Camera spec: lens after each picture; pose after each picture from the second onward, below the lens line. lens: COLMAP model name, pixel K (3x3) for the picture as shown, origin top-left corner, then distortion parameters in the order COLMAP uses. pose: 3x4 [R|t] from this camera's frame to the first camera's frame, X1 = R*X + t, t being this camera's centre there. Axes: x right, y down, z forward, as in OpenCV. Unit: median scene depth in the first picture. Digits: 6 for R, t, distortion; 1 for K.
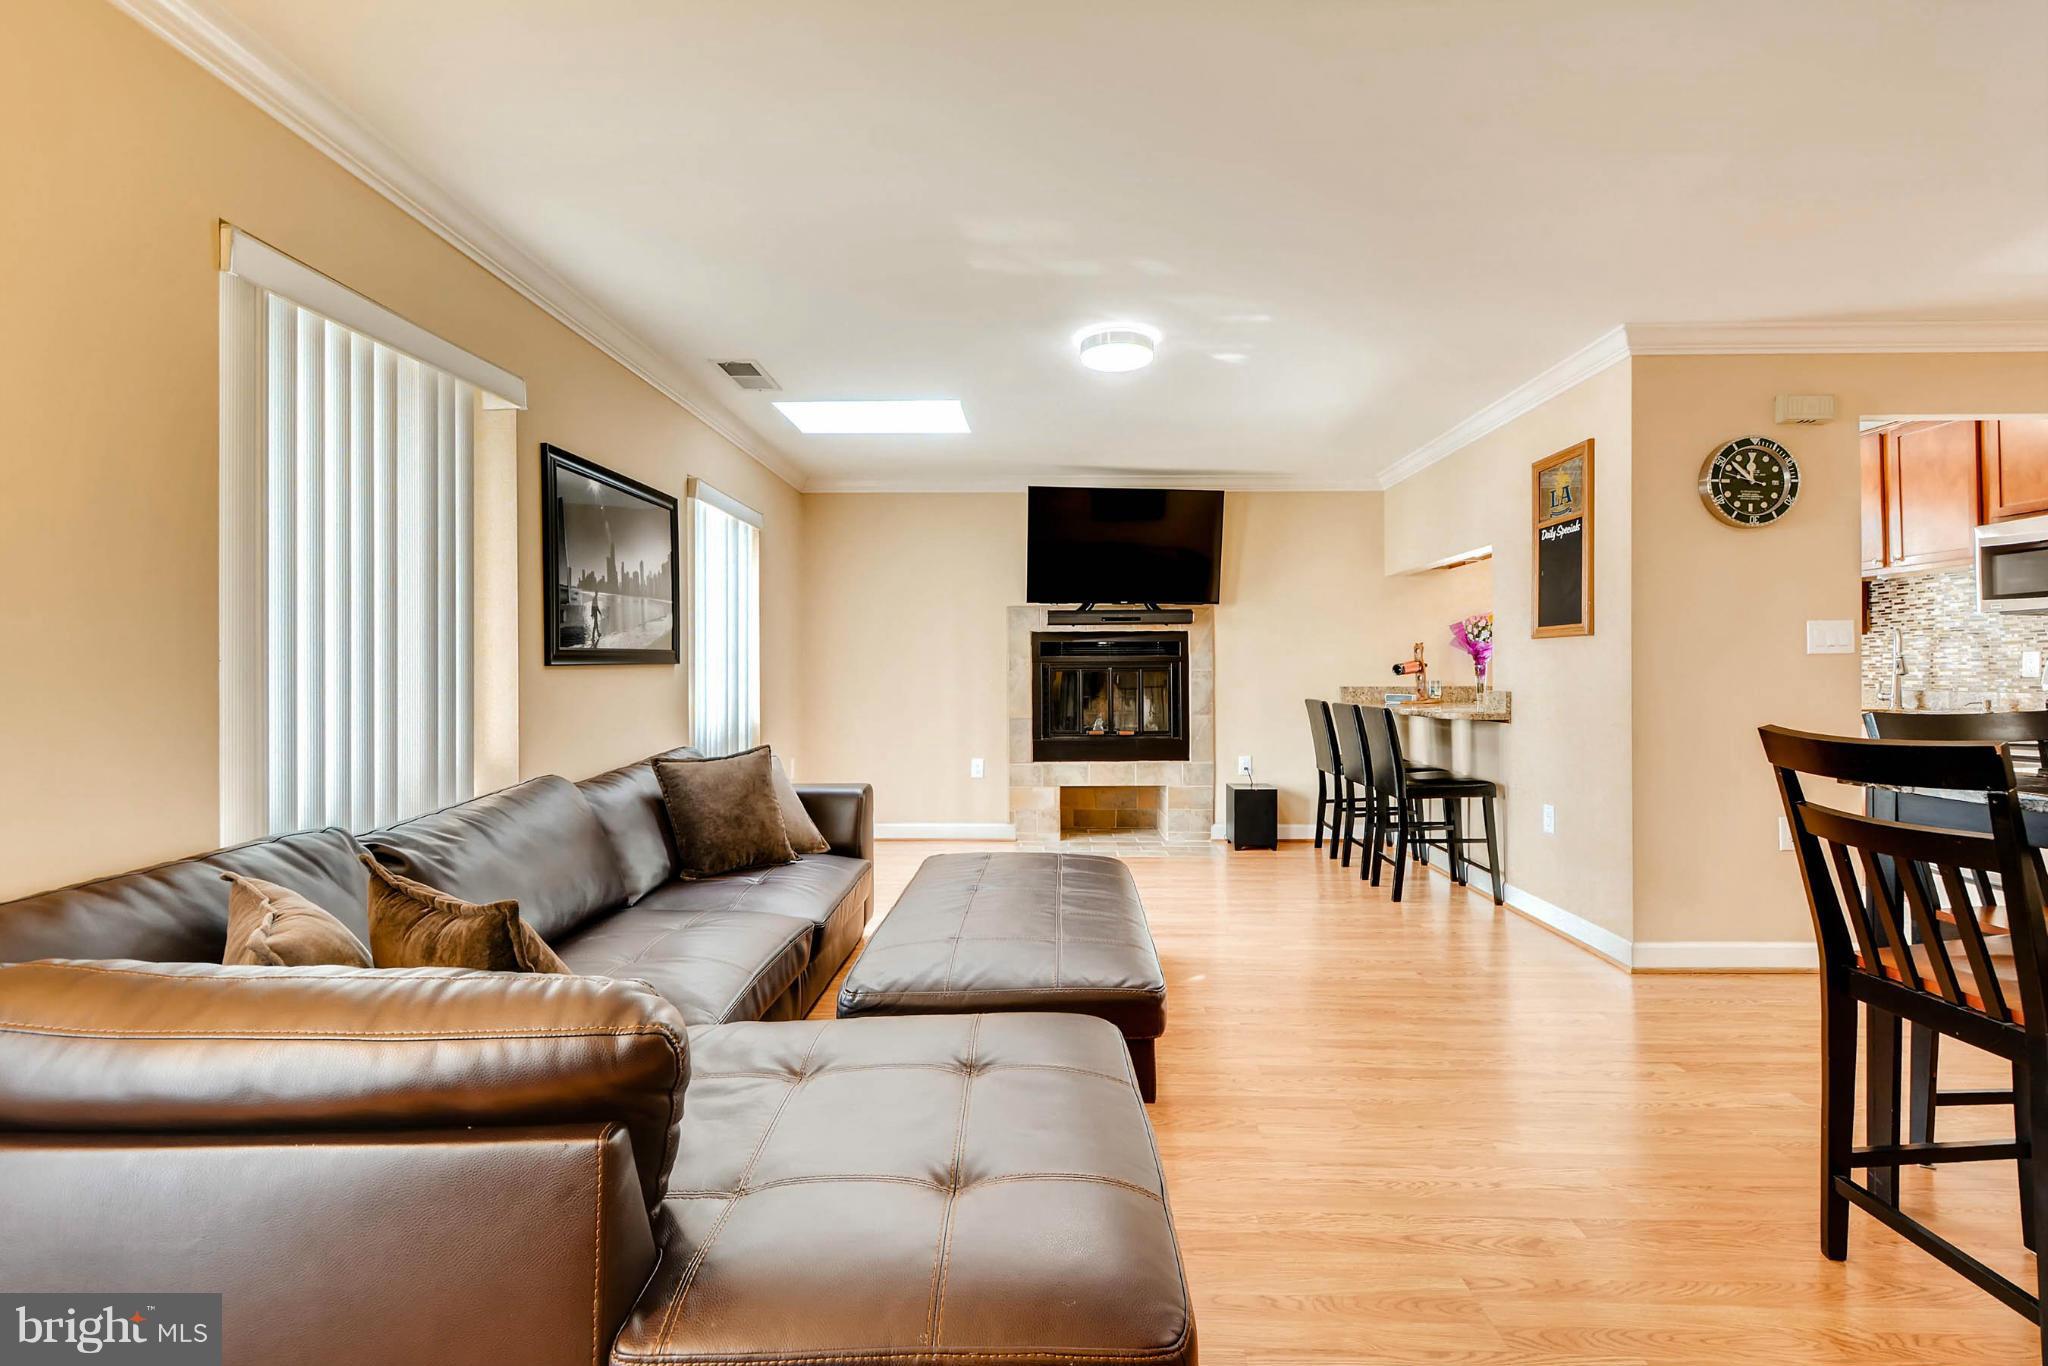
lens RADIAL K [[902.1, 0, 1059.8], [0, 902.1, 672.6], [0, 0, 1]] dist [-0.000021, -0.000173]
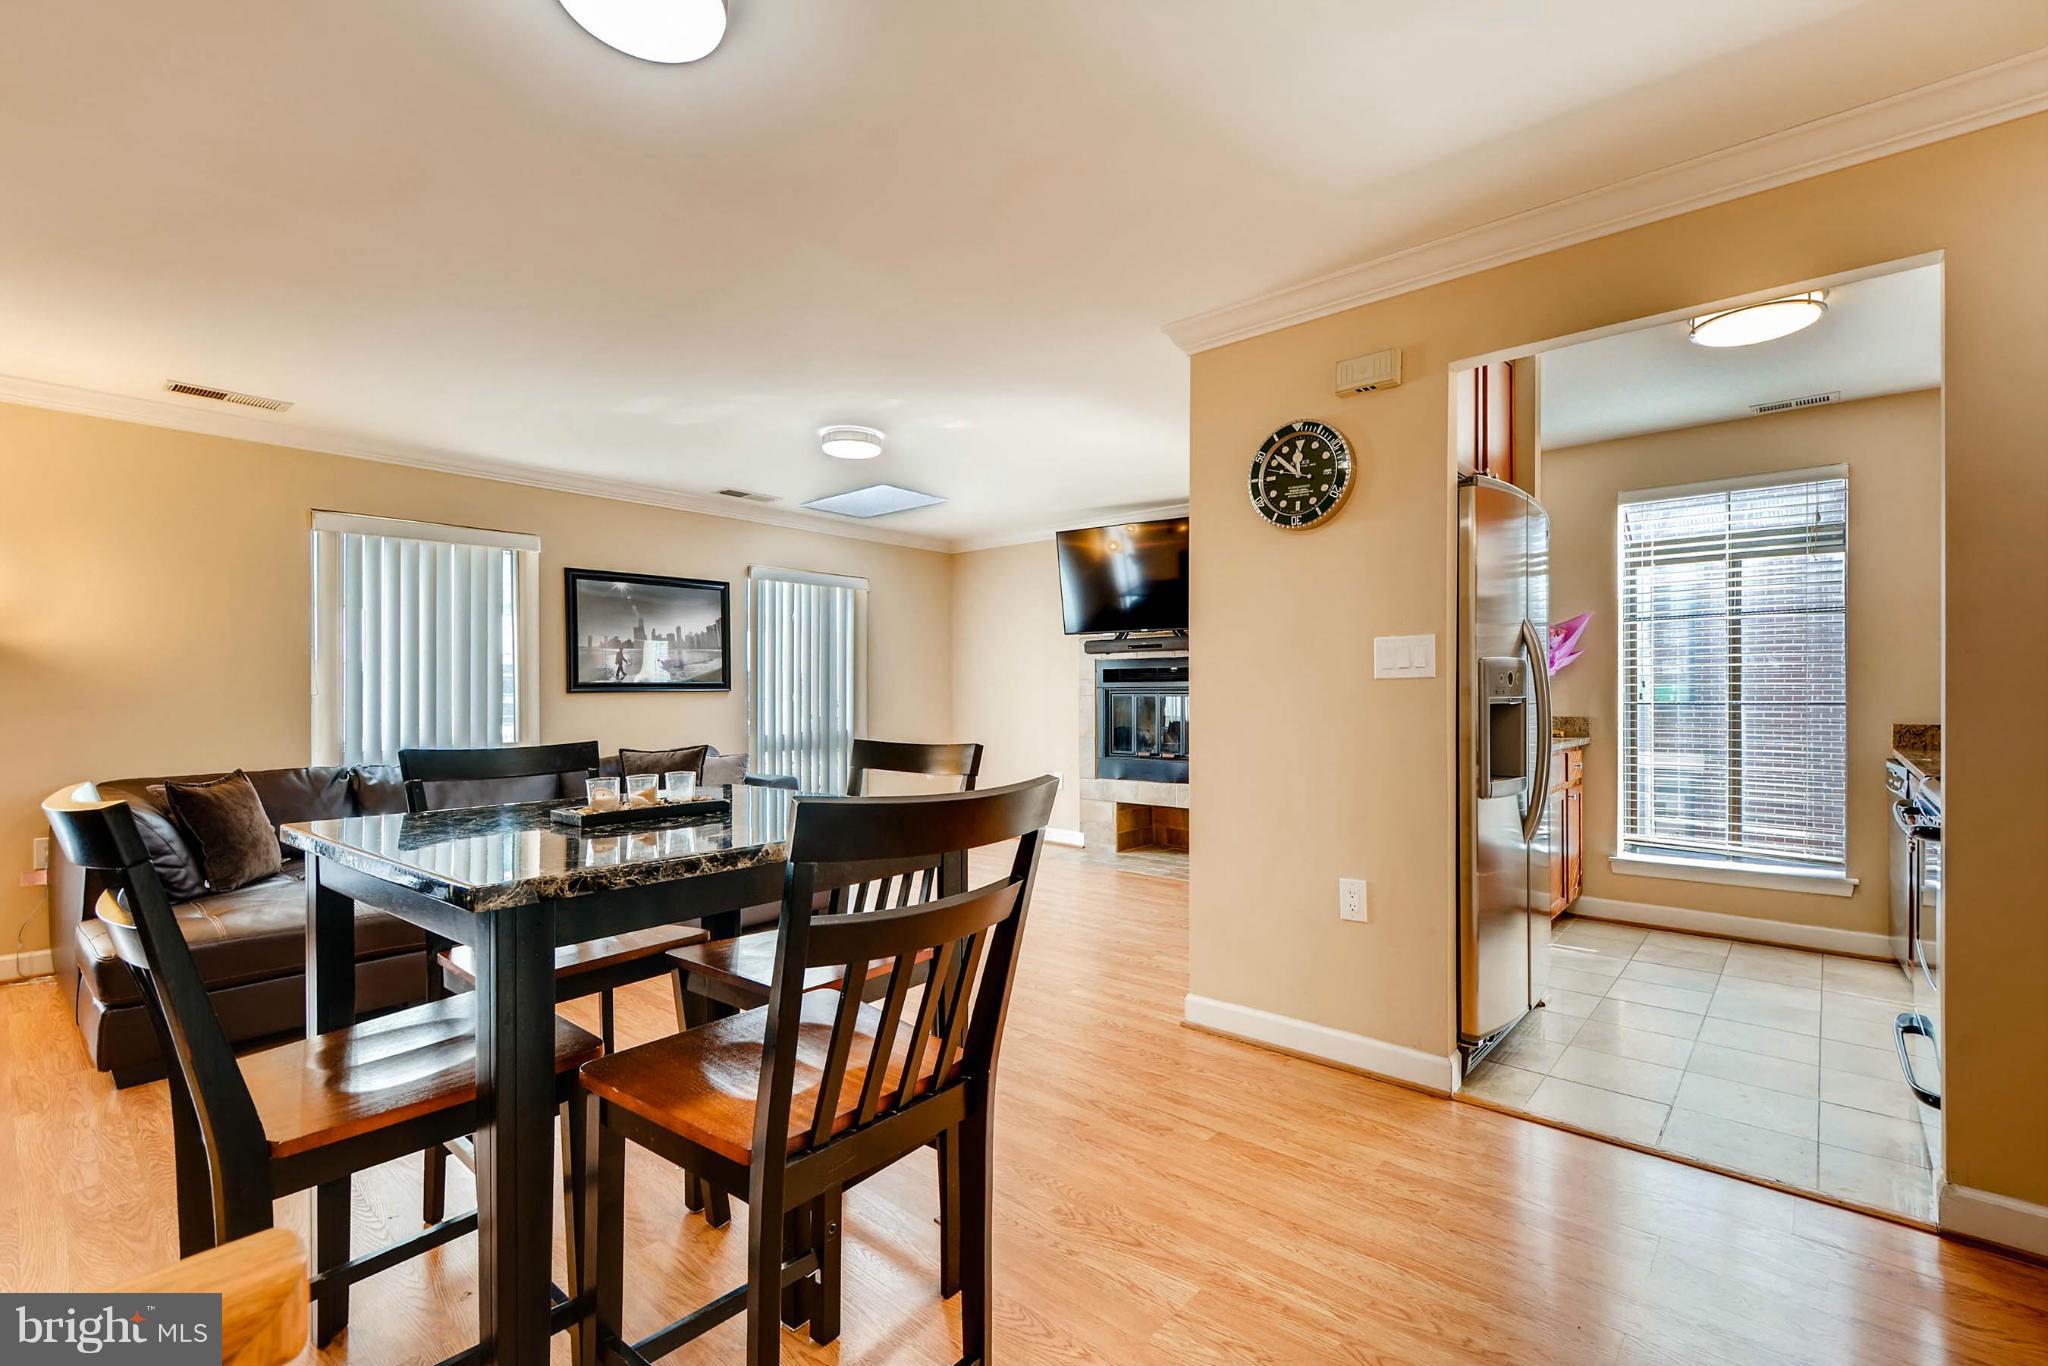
lens RADIAL K [[901.5, 0, 1028.2], [0, 901.5, 691.9], [0, 0, 1]] dist [0.013351, -0.000185]
pose [[0.759563, 0.000844, -0.650433, 1.124699], [-0.002266, 0.999997, -0.001349, -0.007209], [0.650430, 0.002499, 0.759562, 0.194804]]
